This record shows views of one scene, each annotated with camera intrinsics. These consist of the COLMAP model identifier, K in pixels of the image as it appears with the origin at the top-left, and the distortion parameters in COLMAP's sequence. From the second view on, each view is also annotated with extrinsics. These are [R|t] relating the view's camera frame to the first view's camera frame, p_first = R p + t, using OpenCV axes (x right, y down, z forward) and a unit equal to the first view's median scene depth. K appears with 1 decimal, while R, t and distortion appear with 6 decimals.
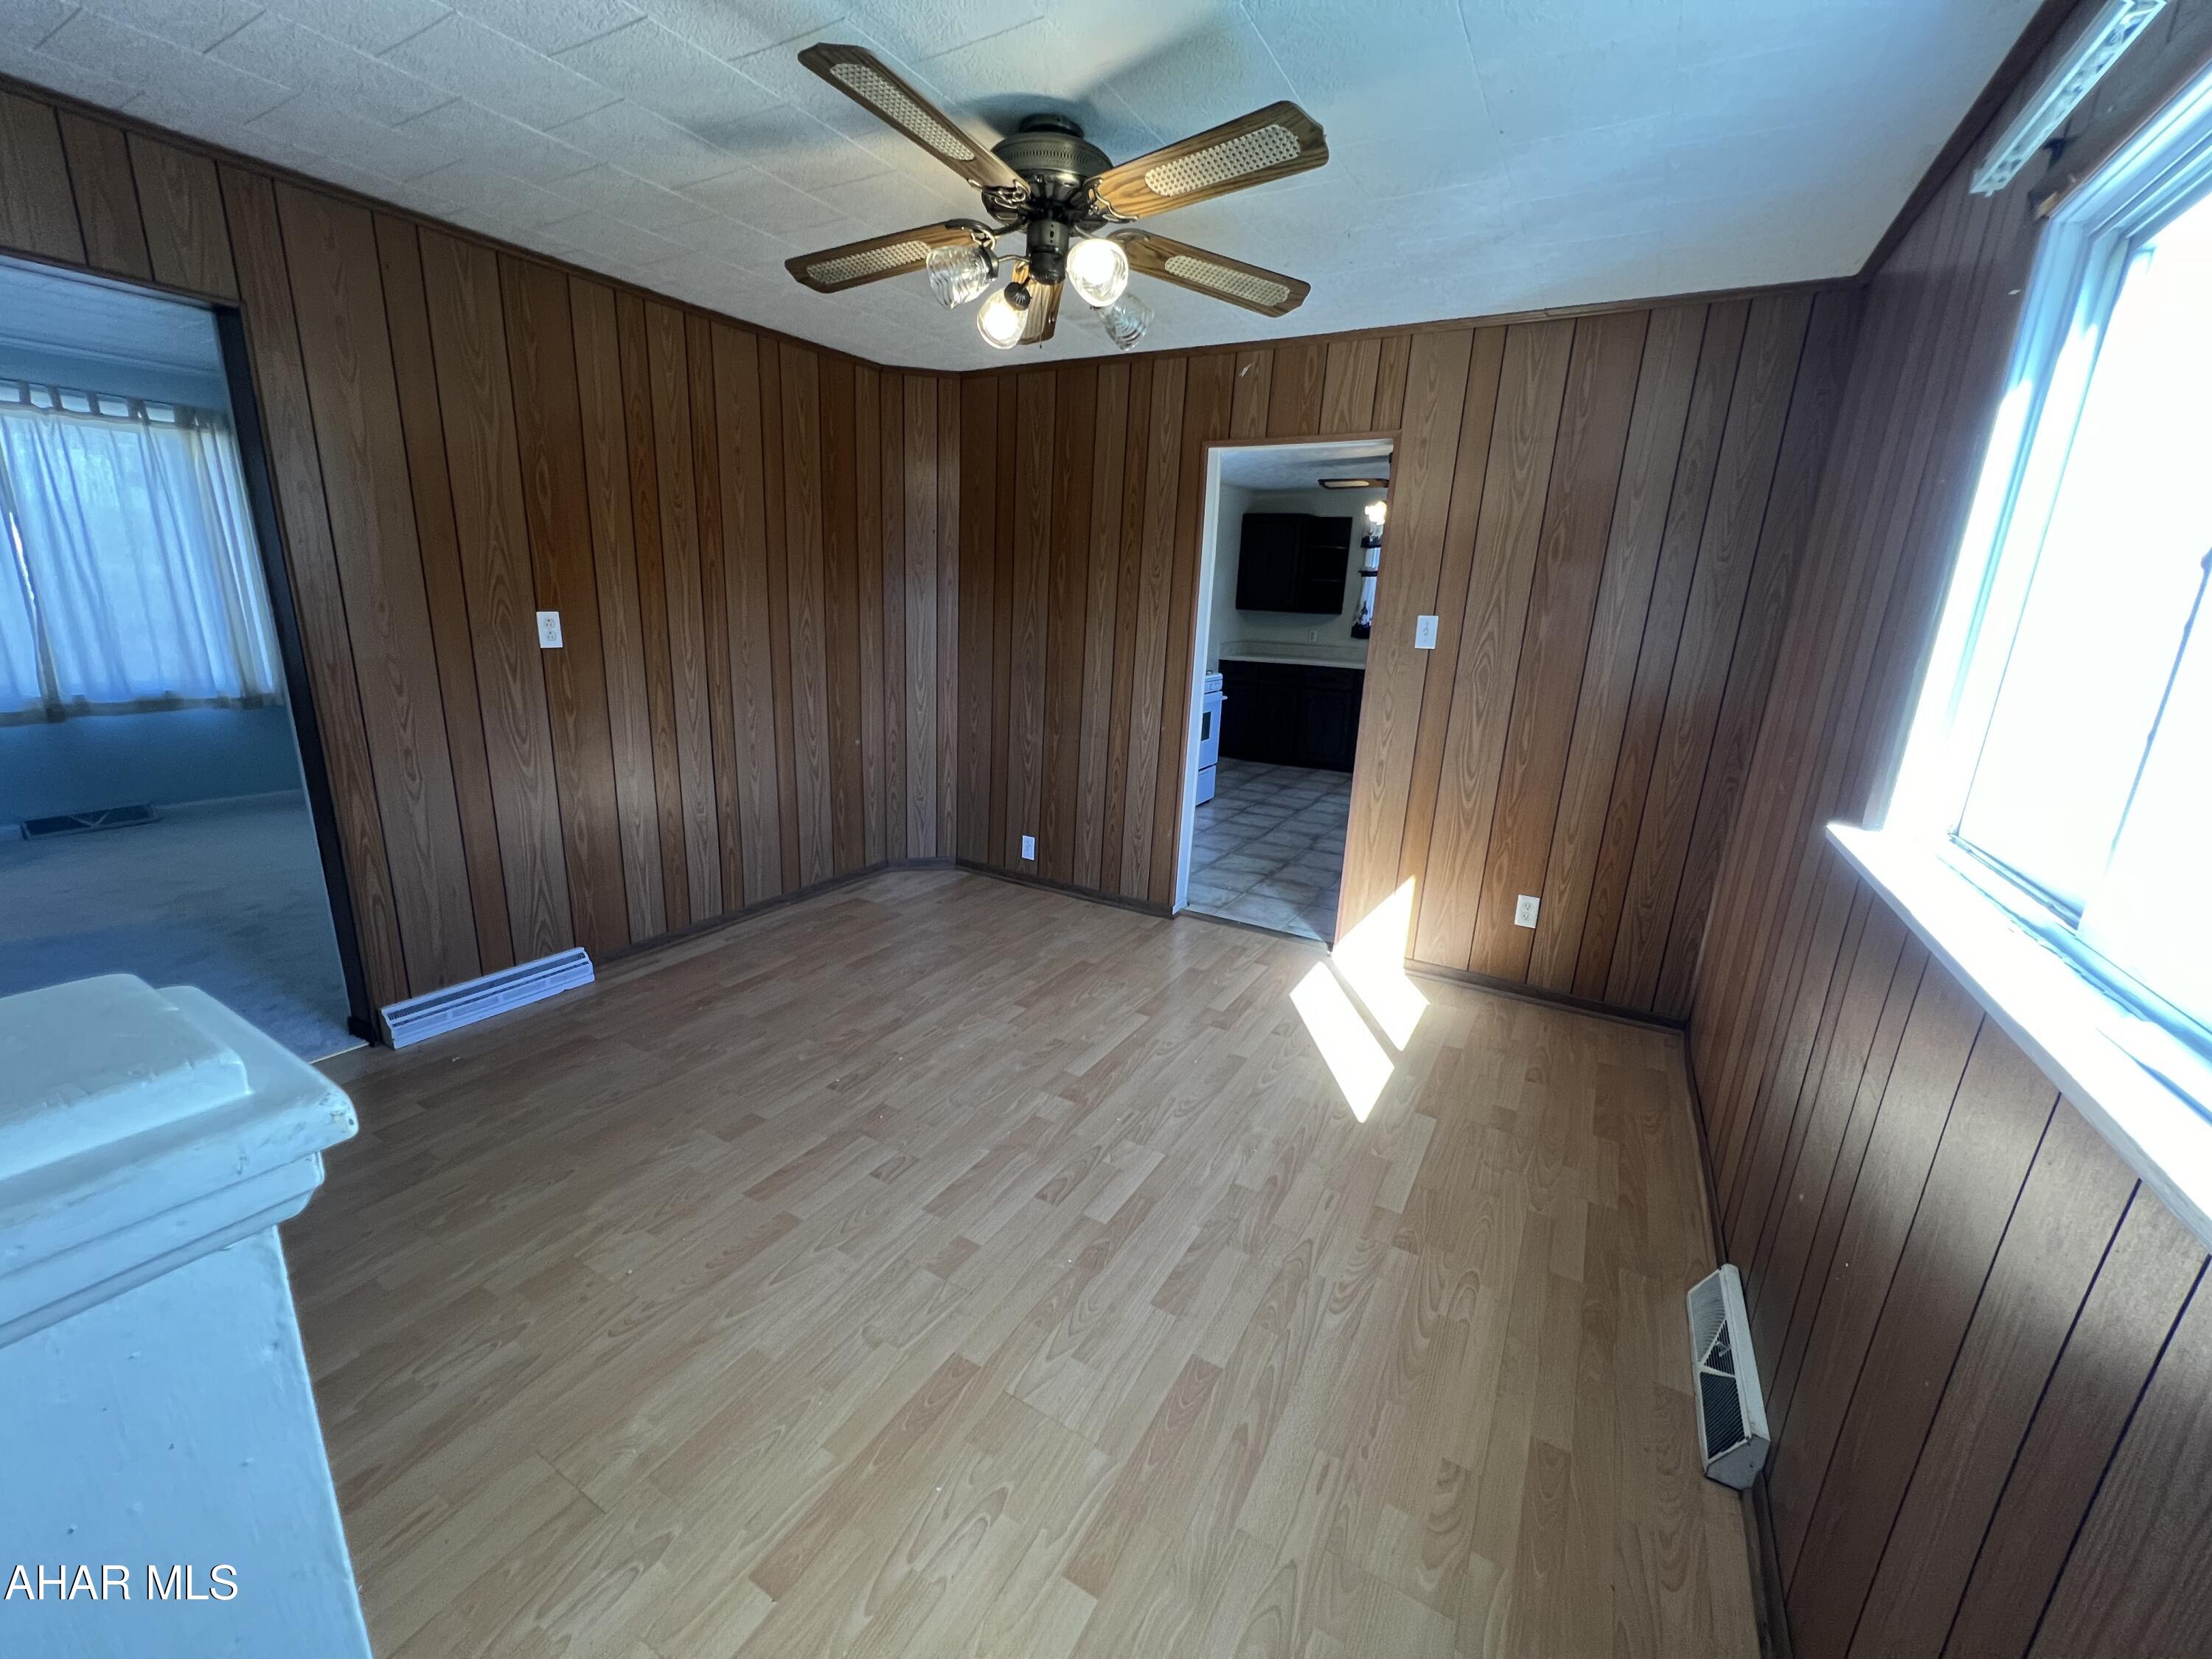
lens RADIAL K [[891.9, 0, 1107.1], [0, 891.9, 830.6], [0, 0, 1]] dist [-0.000601, -0.000960]
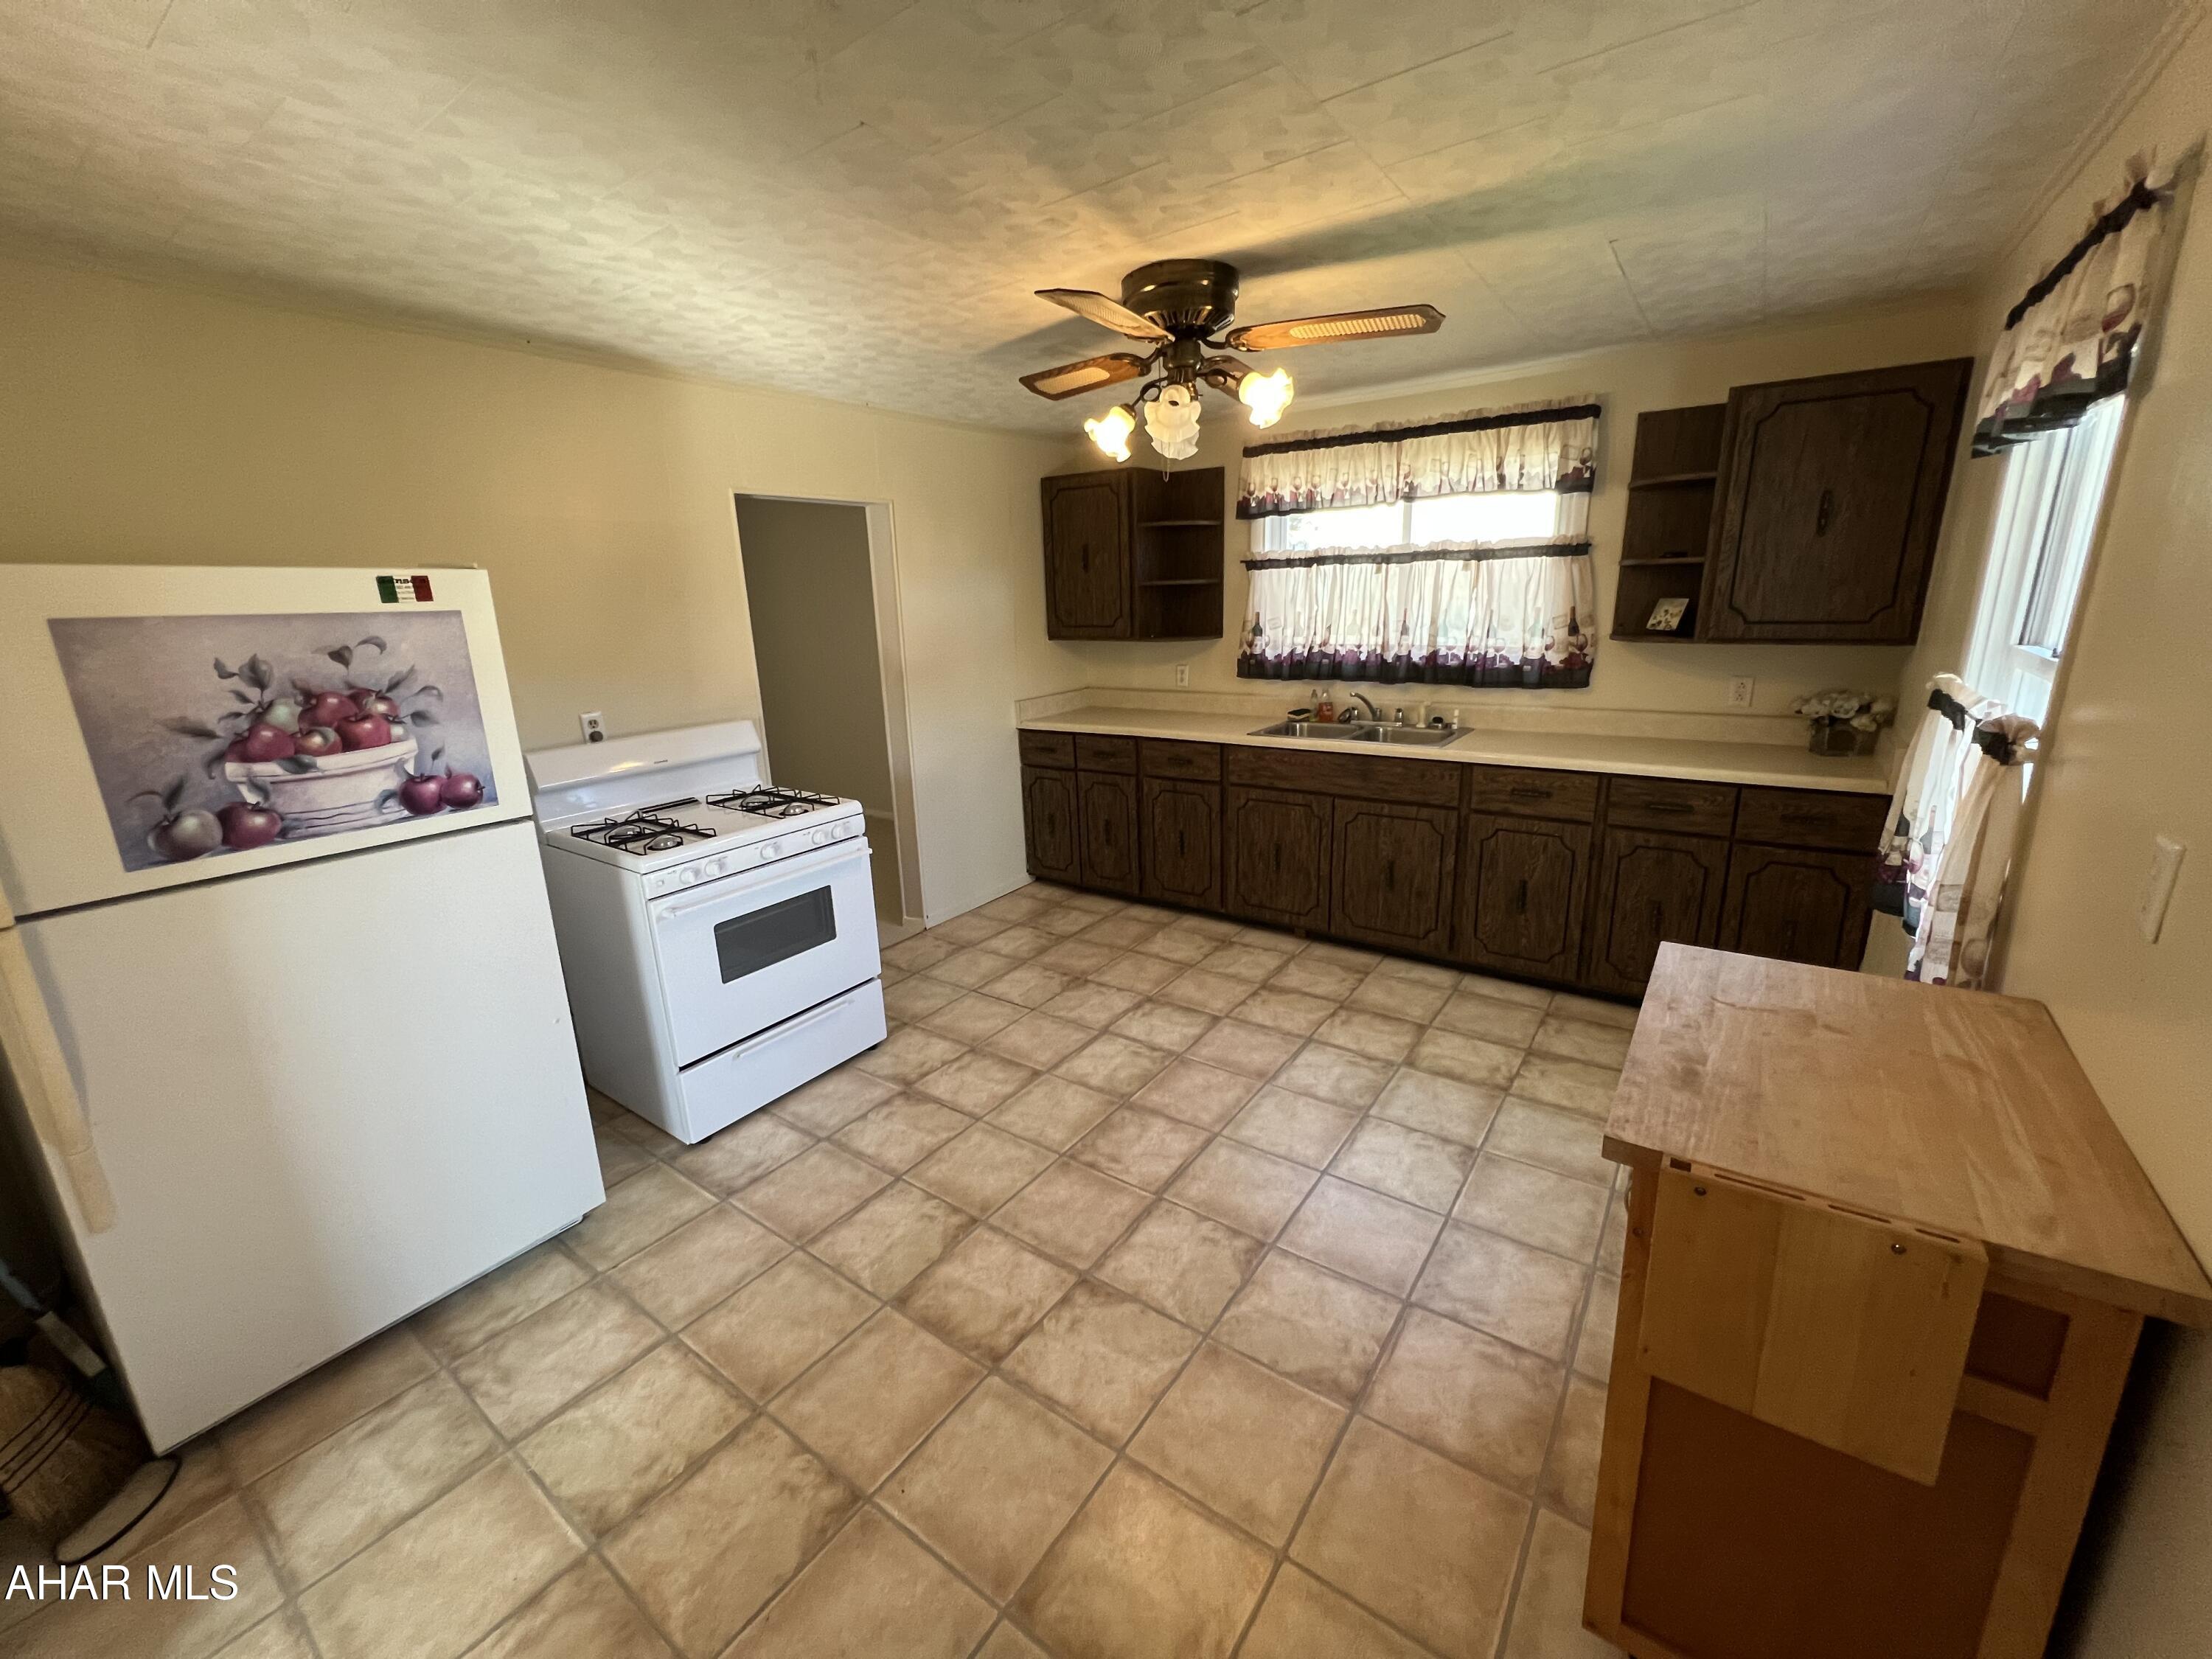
lens RADIAL K [[891.9, 0, 1115.0], [0, 891.9, 813.4], [0, 0, 1]] dist [-0.000601, -0.000960]
pose [[0.992544, -0.048702, -0.111730, 0.304599], [0.046992, 0.998735, -0.017889, -0.146996], [0.112460, 0.012506, 0.993578, 0.505656]]
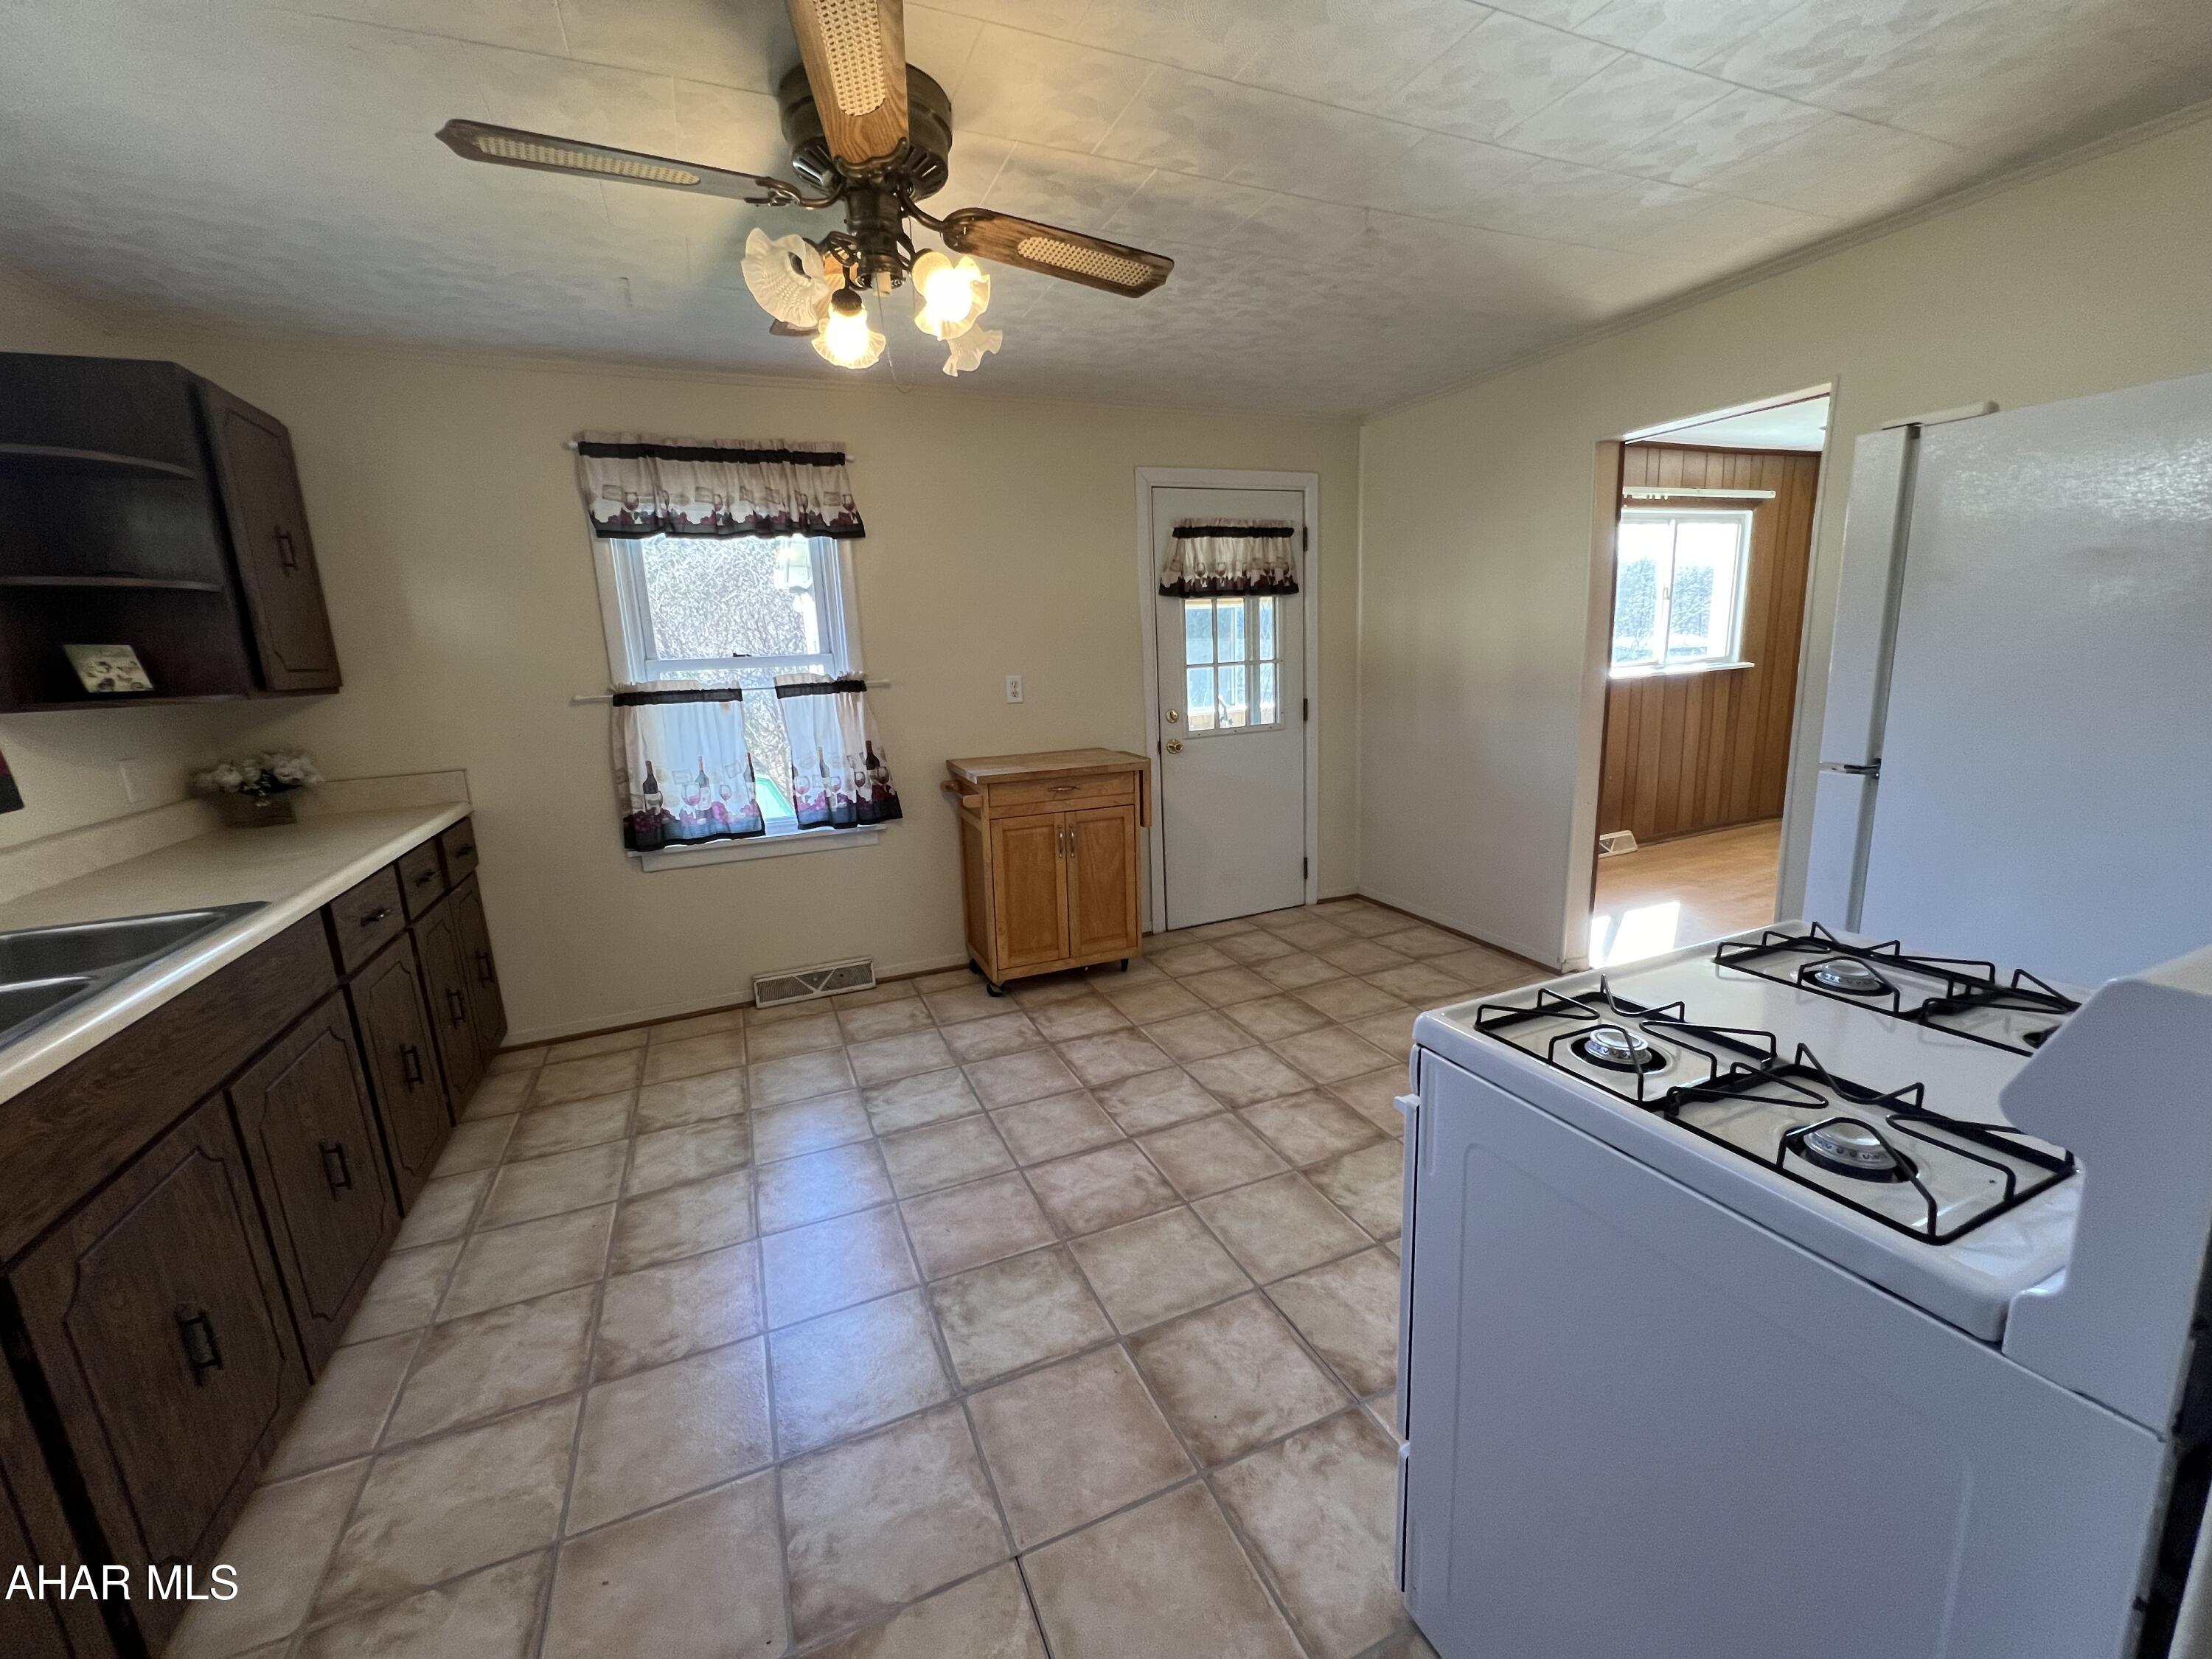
lens RADIAL K [[891.9, 0, 1111.4], [0, 891.9, 838.1], [0, 0, 1]] dist [-0.000601, -0.000960]
pose [[-0.803319, -0.135303, 0.579976, 0.075983], [0.162434, 0.887150, 0.431949, -0.277450], [-0.572969, 0.441200, -0.690687, 1.083869]]
